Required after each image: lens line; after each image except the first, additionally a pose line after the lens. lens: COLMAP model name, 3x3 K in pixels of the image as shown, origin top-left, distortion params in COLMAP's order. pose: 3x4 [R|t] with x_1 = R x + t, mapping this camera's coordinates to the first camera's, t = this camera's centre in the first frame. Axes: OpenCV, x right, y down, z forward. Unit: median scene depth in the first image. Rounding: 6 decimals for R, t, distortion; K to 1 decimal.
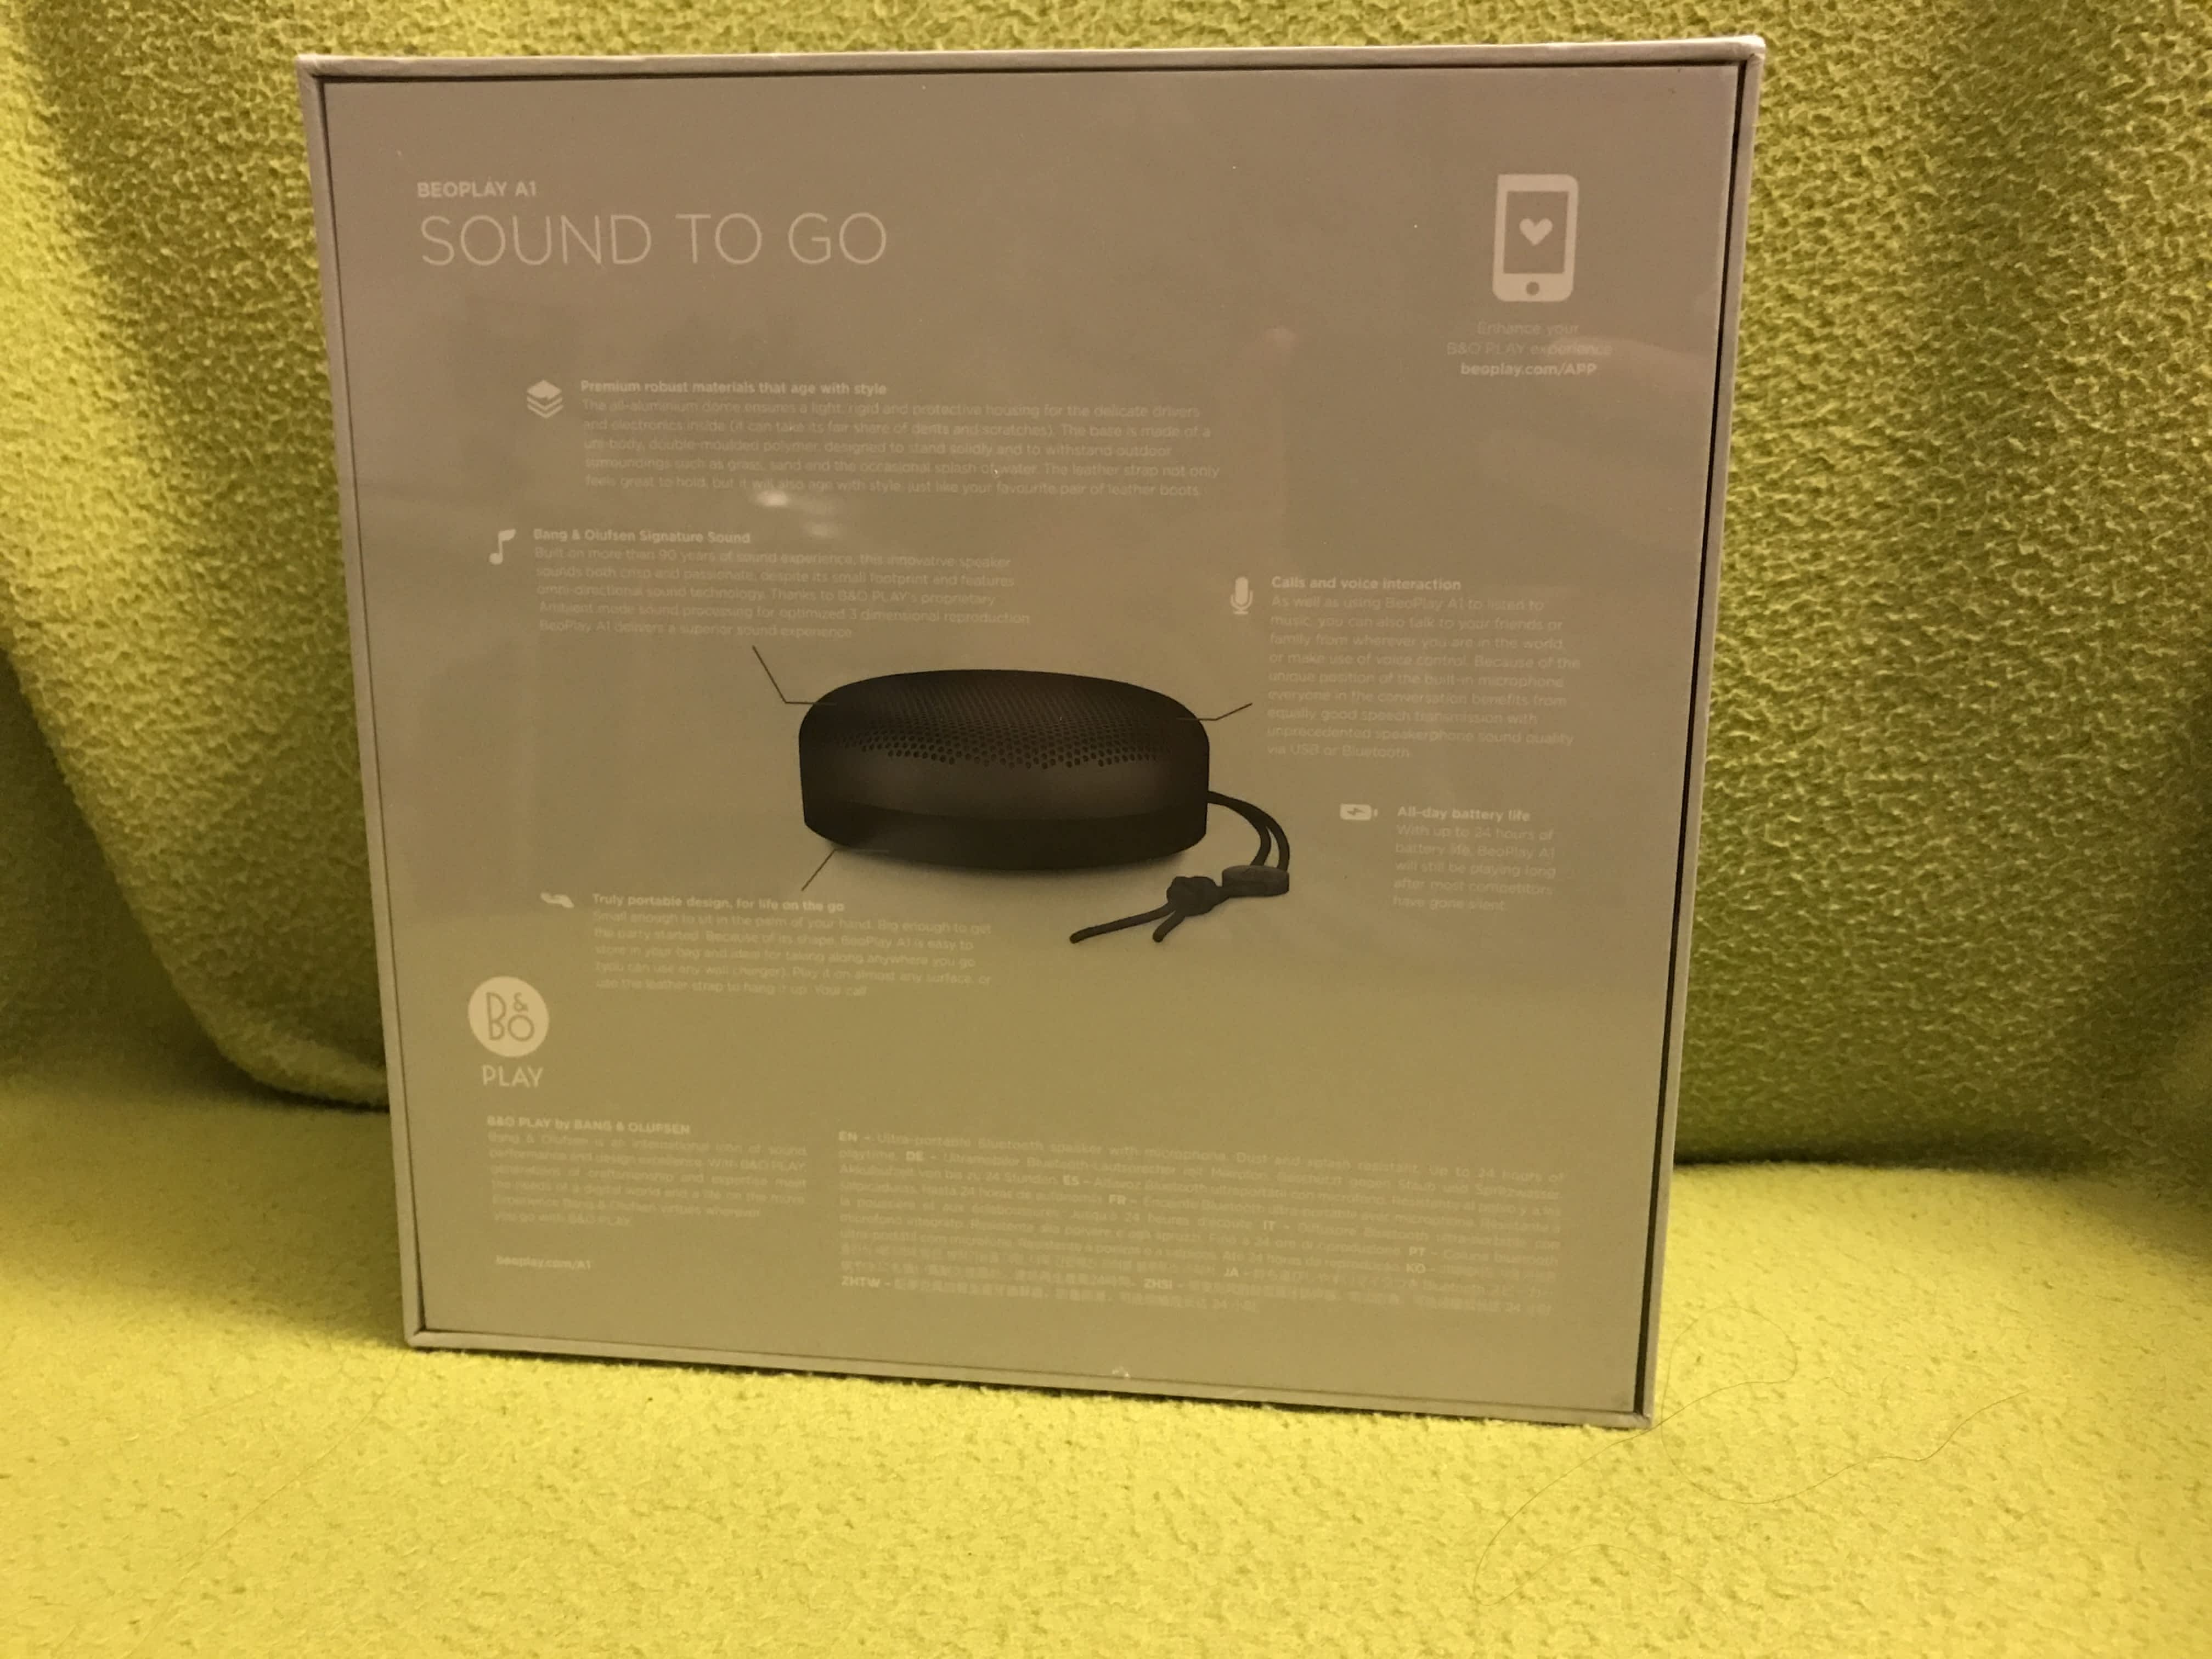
lens RADIAL K [[1798.7, 0, 1106.0], [0, 1798.7, 829.5], [0, 0, 1]] dist [0.006284, -0.013125]
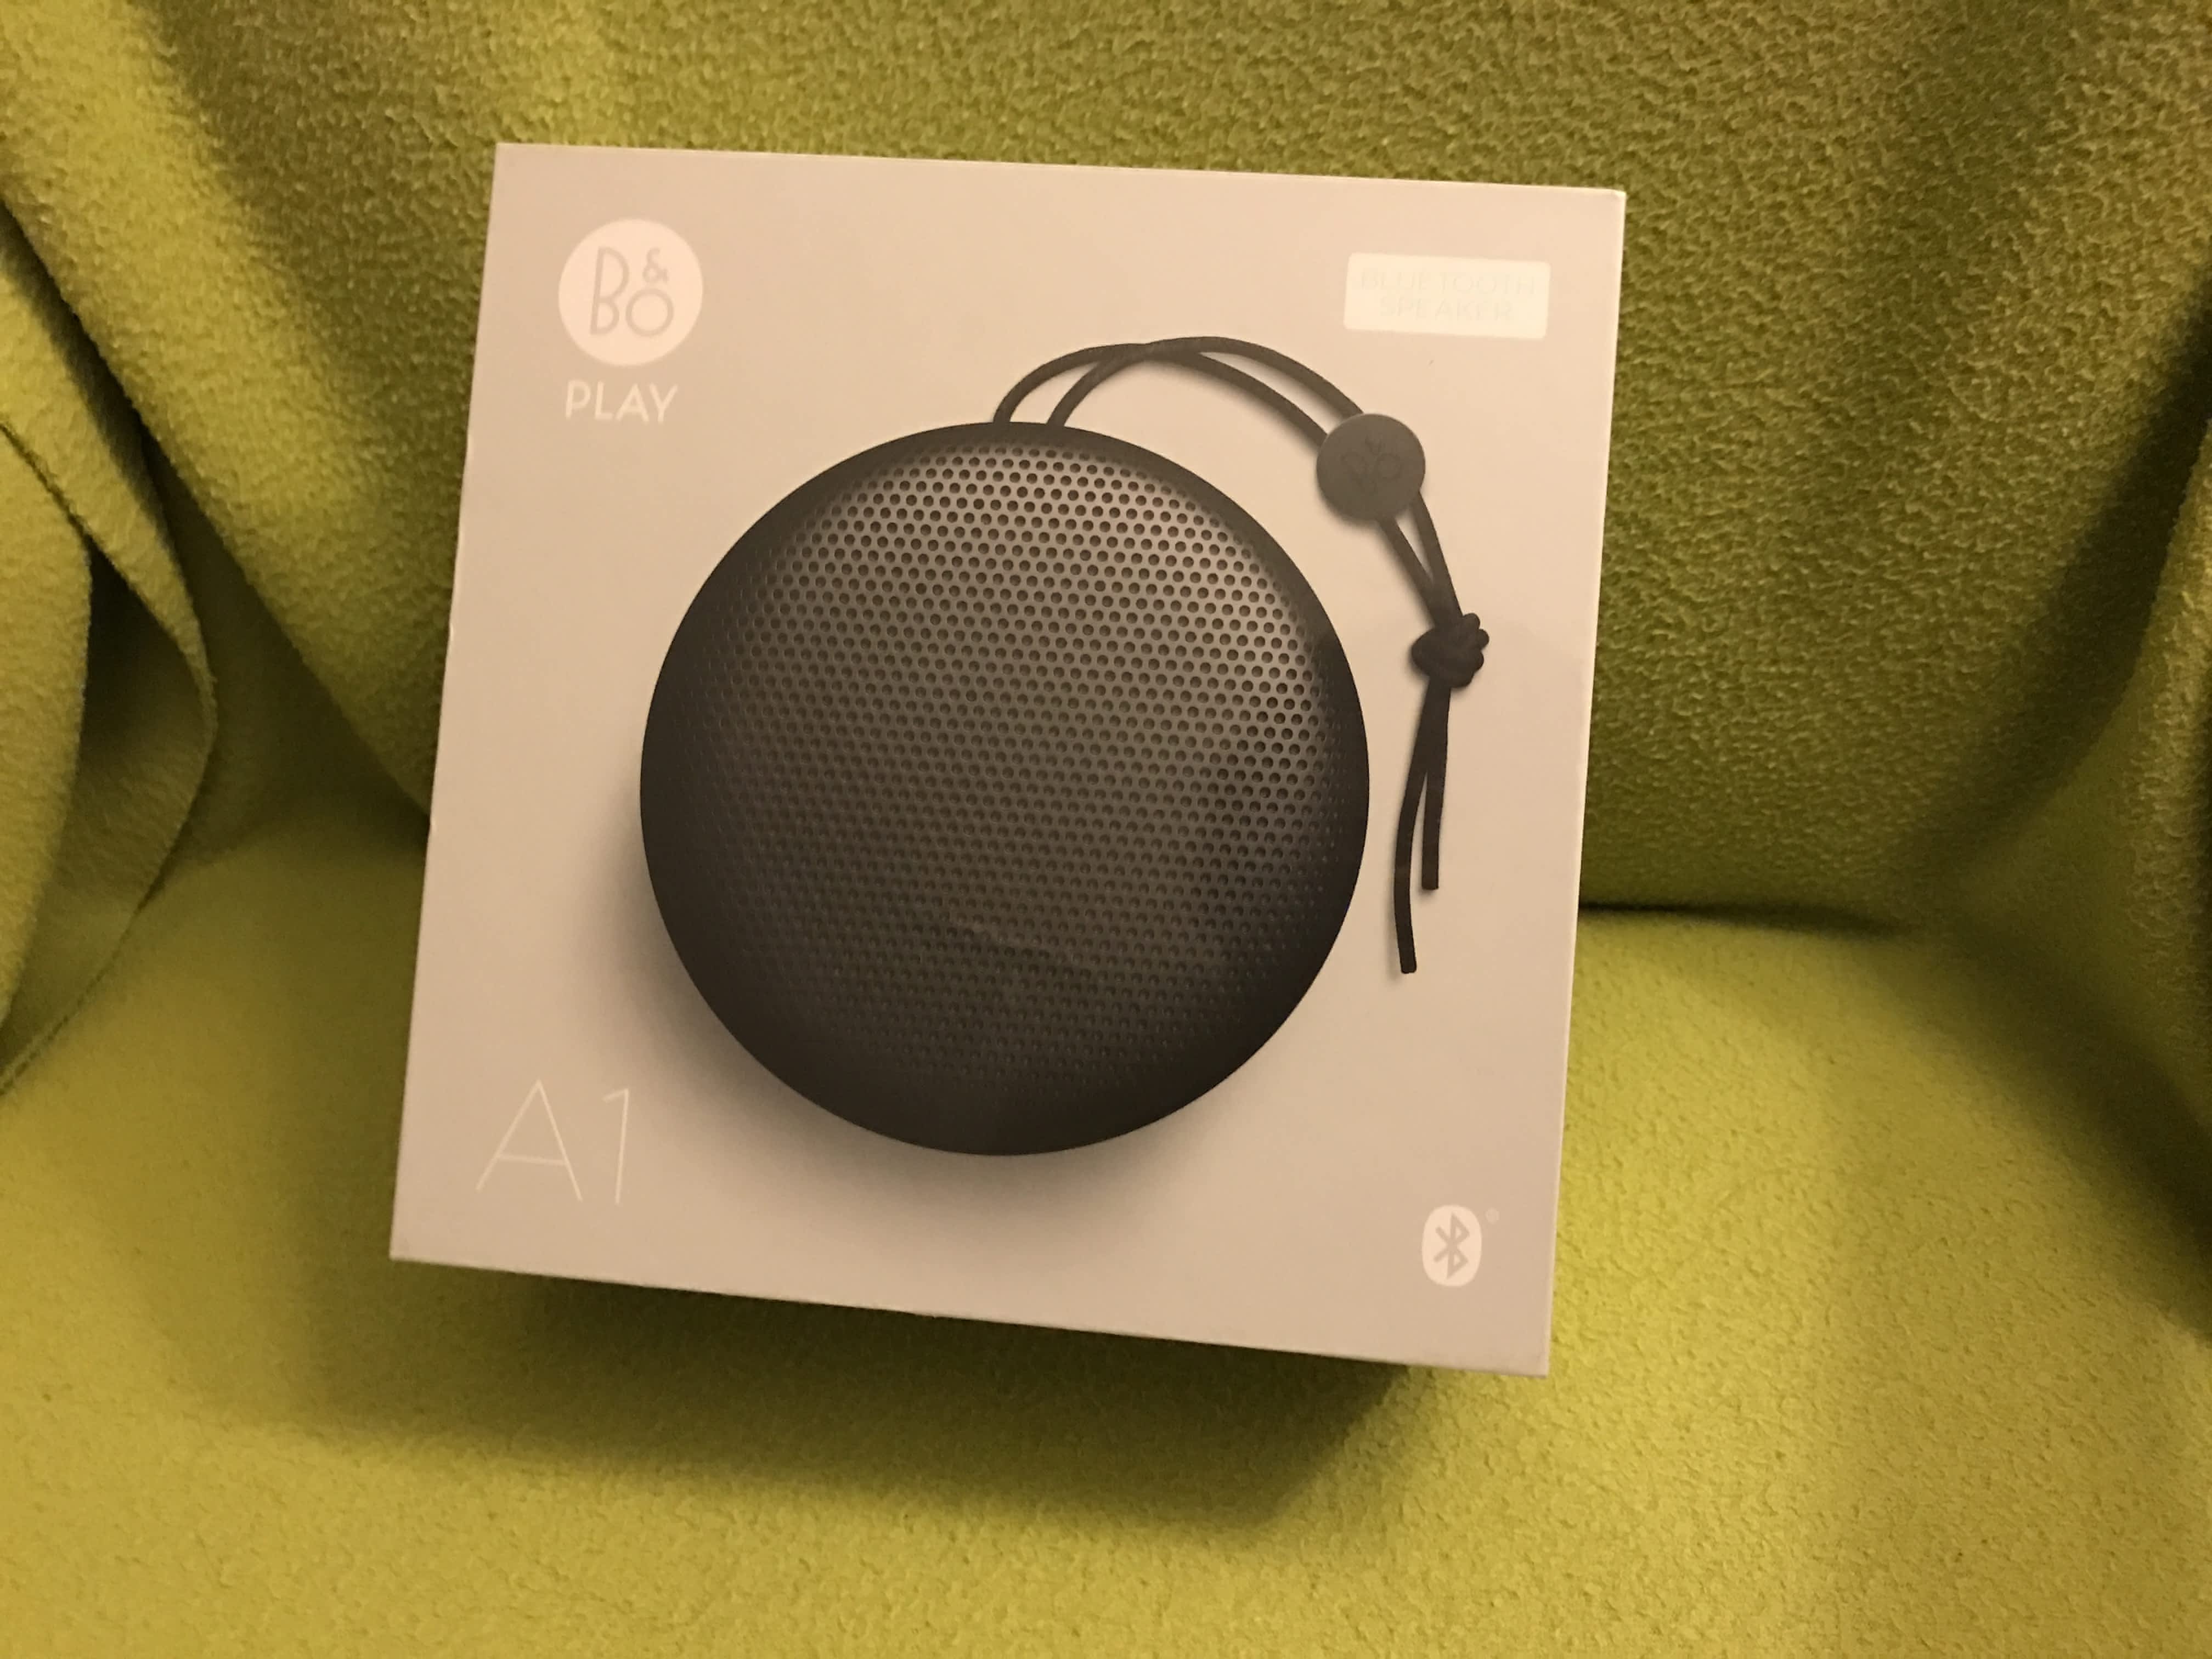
lens RADIAL K [[1775.2, 0, 1106.0], [0, 1775.2, 829.5], [0, 0, 1]] dist [-0.016285, 0.044949]
pose [[0.999994, -0.001511, -0.003087, -0.023438], [0.002555, 0.927683, 0.373359, -0.389811], [0.002299, -0.373365, 0.927682, -0.176601]]
